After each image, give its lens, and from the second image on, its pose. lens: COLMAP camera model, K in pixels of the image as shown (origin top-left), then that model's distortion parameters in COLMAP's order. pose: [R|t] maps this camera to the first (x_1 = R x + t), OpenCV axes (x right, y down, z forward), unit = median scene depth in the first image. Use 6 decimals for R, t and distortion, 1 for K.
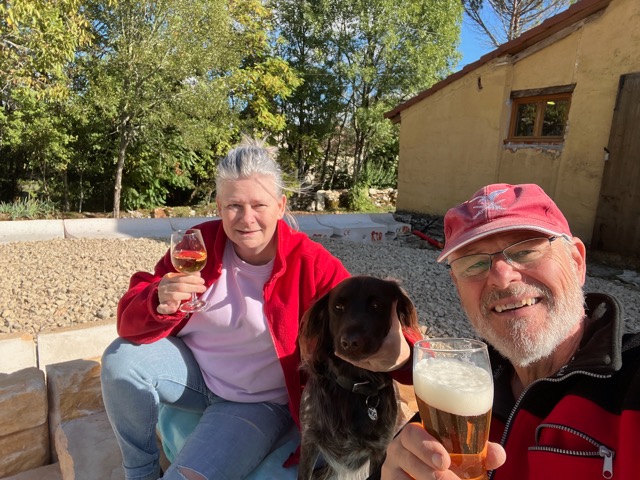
lens RADIAL K [[429.0, 0, 320.0], [0, 429.0, 240.0], [0, 0, 1]] dist [-0.000015, 0.000138]
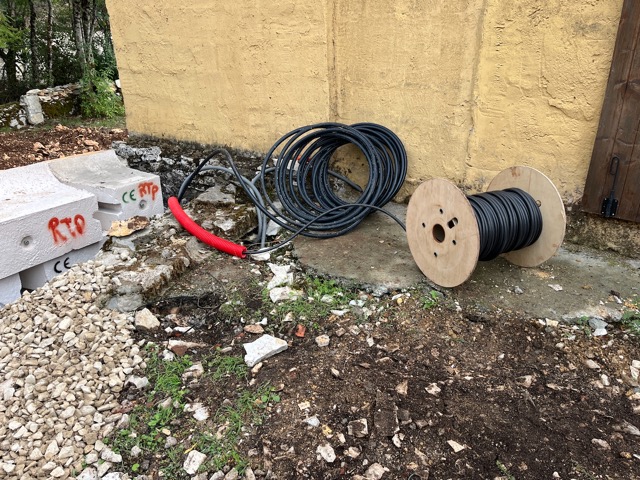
lens RADIAL K [[485.4, 0, 320.0], [0, 485.4, 240.0], [0, 0, 1]] dist [-0.004185, -0.003016]
pose [[0.899112, -0.209179, 0.384501, 0.167297], [0.119662, 0.962423, 0.243767, -0.077031], [-0.421044, -0.173164, 0.890357, 0.522736]]
